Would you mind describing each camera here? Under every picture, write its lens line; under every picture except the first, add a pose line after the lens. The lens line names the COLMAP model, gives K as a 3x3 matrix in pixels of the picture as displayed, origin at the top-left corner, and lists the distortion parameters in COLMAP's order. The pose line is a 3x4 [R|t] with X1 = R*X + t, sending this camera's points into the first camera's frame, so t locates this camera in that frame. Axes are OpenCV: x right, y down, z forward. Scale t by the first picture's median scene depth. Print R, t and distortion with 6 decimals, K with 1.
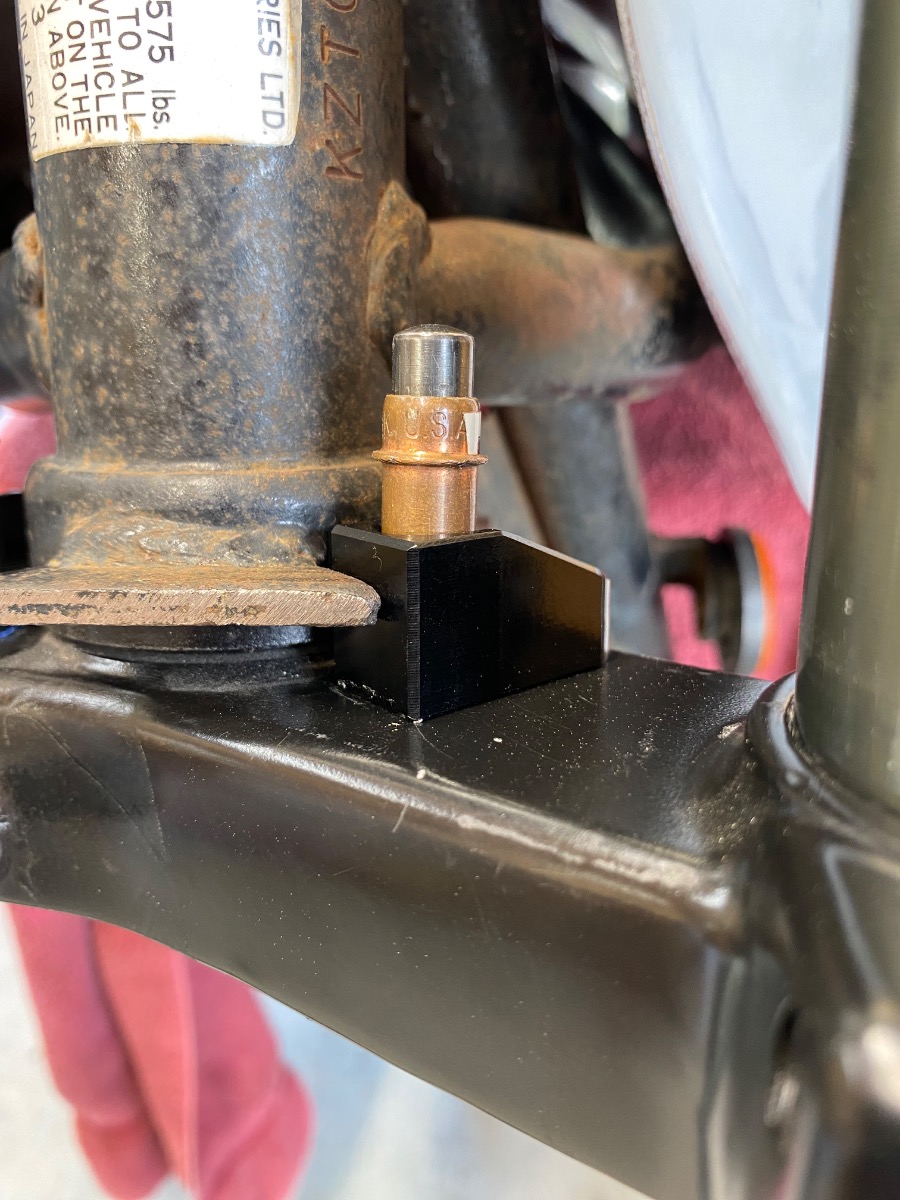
lens RADIAL K [[899.0, 0, 450.0], [0, 899.0, 600.0], [0, 0, 1]] dist [-0.055823, 0.027490]
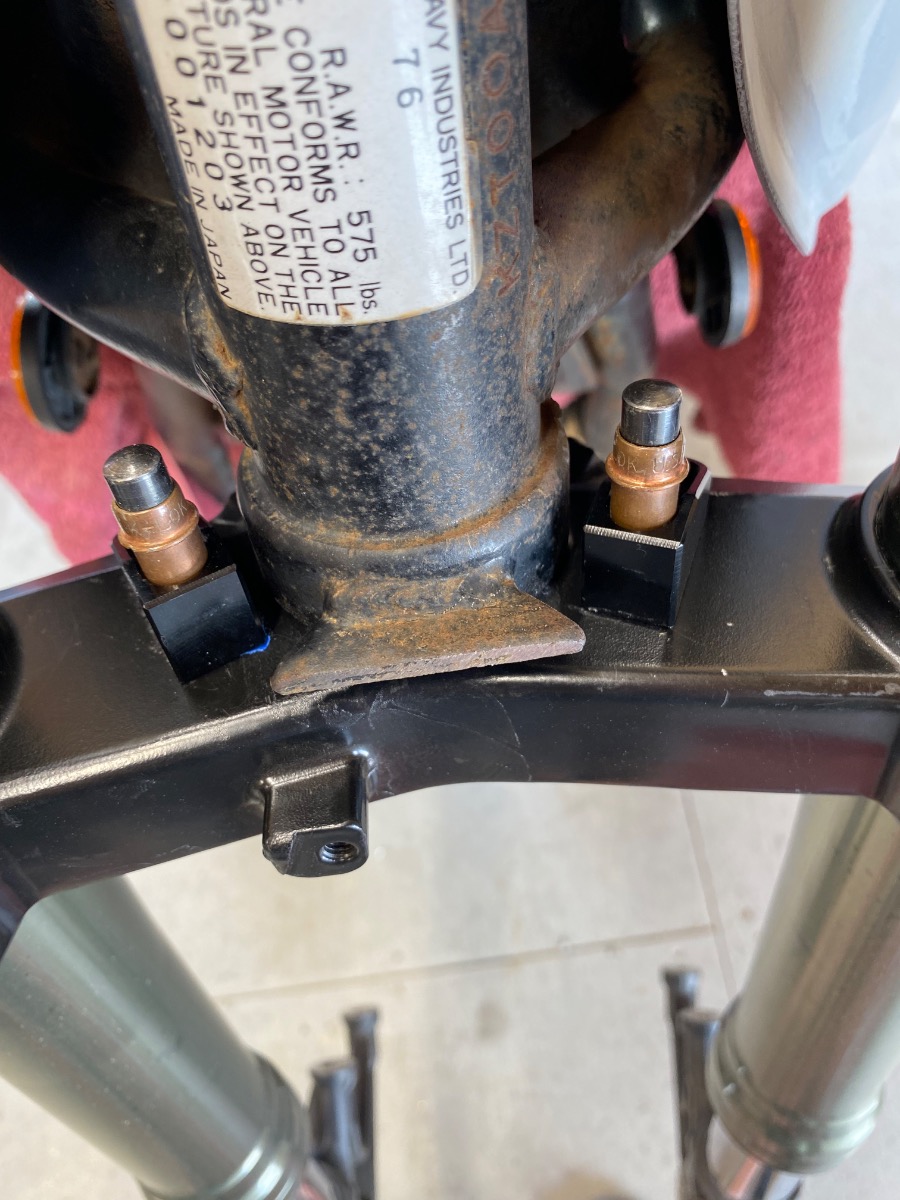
lens RADIAL K [[872.9, 0, 480.5], [0, 872.9, 602.4], [0, 0, 1]] dist [-0.003256, -0.090535]
pose [[0.983348, -0.166473, 0.072889, -0.314836], [0.100725, 0.833106, 0.543865, -0.778219], [-0.151263, -0.527467, 0.836001, -0.149052]]
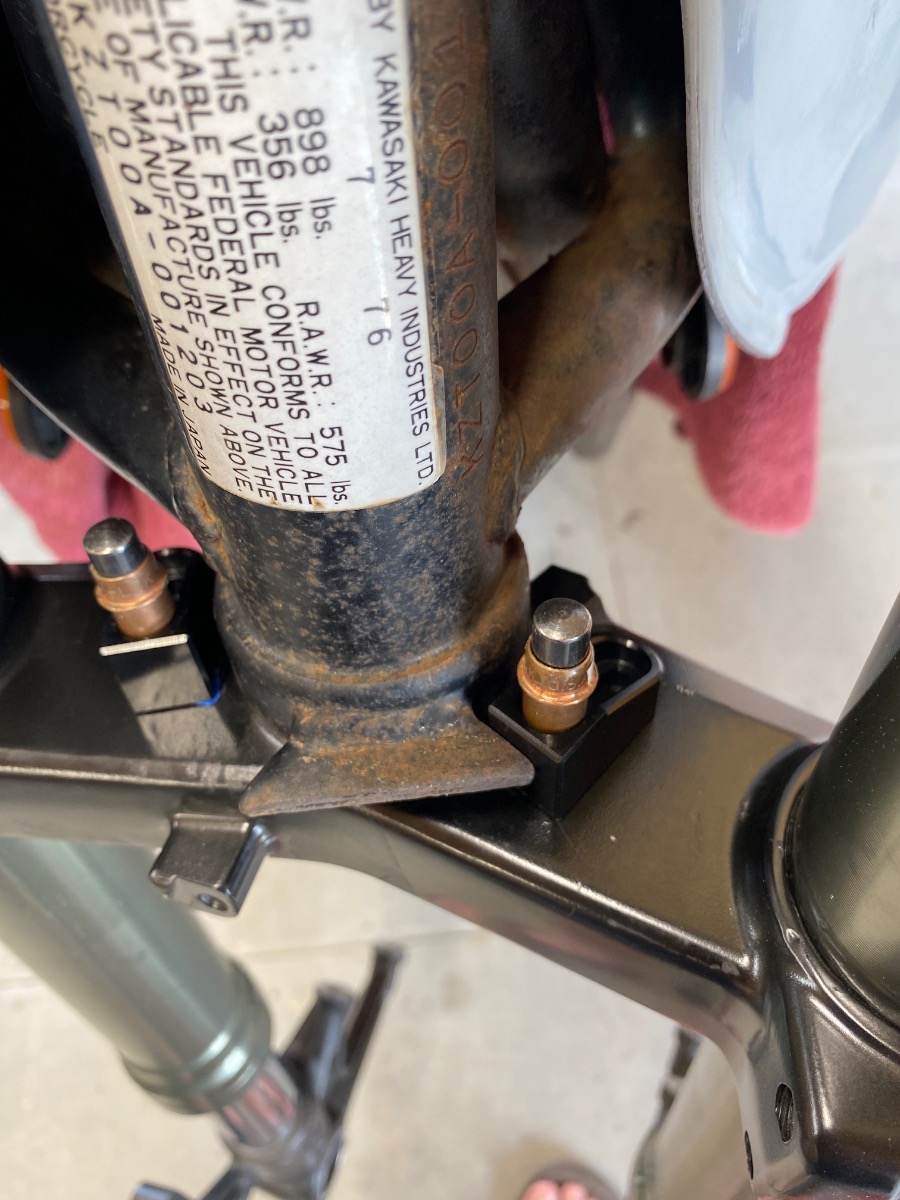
lens RADIAL K [[859.6, 0, 474.8], [0, 859.6, 566.2], [0, 0, 1]] dist [0.088766, -0.187722]
pose [[0.988261, -0.128333, 0.082892, -0.240405], [0.062452, 0.834519, 0.547429, -1.050388], [-0.139428, -0.535826, 0.832737, -0.069279]]
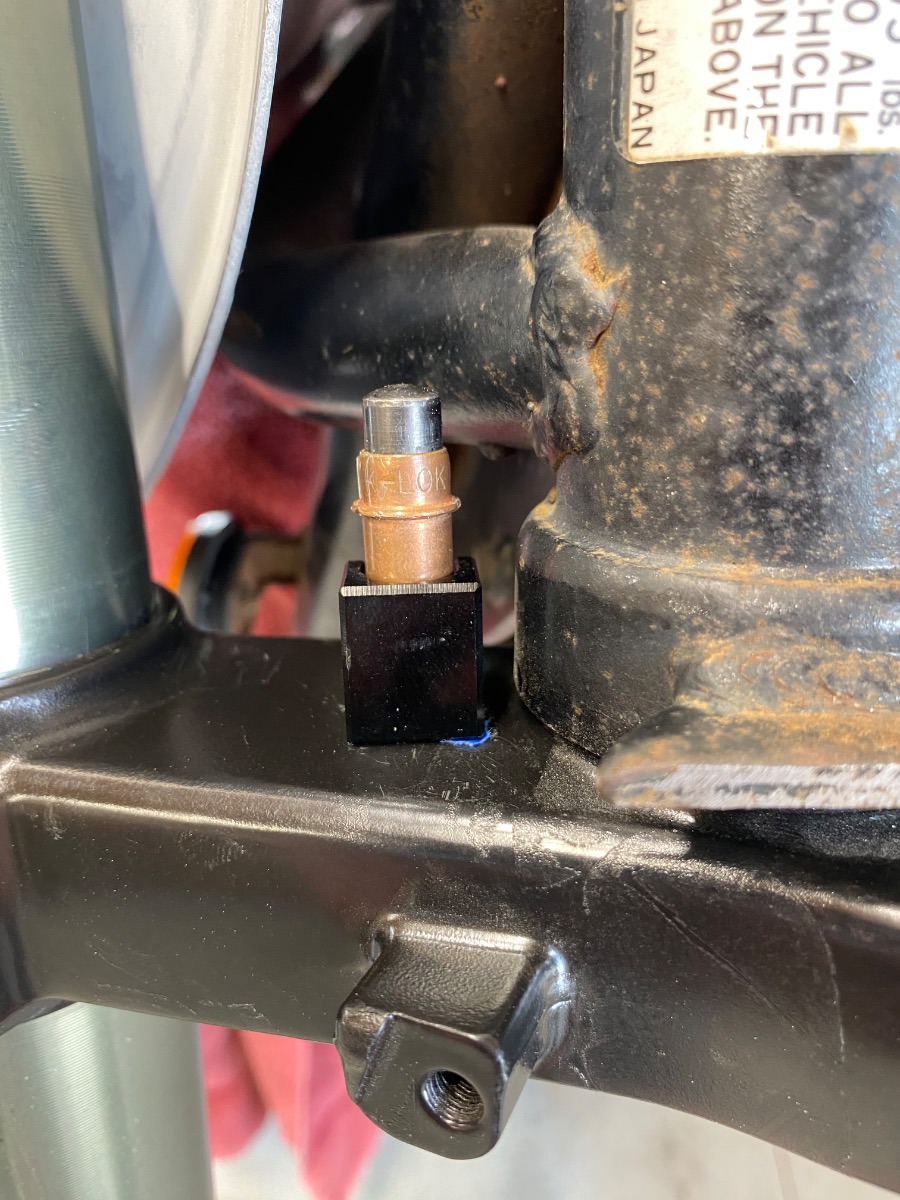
lens RADIAL K [[899.3, 0, 450.0], [0, 899.3, 600.0], [0, 0, 1]] dist [-0.085035, 0.042681]
pose [[0.999937, -0.011047, -0.002031, -0.660527], [0.011165, 0.997344, 0.071978, -0.191154], [0.001231, -0.071996, 0.997404, 0.234071]]
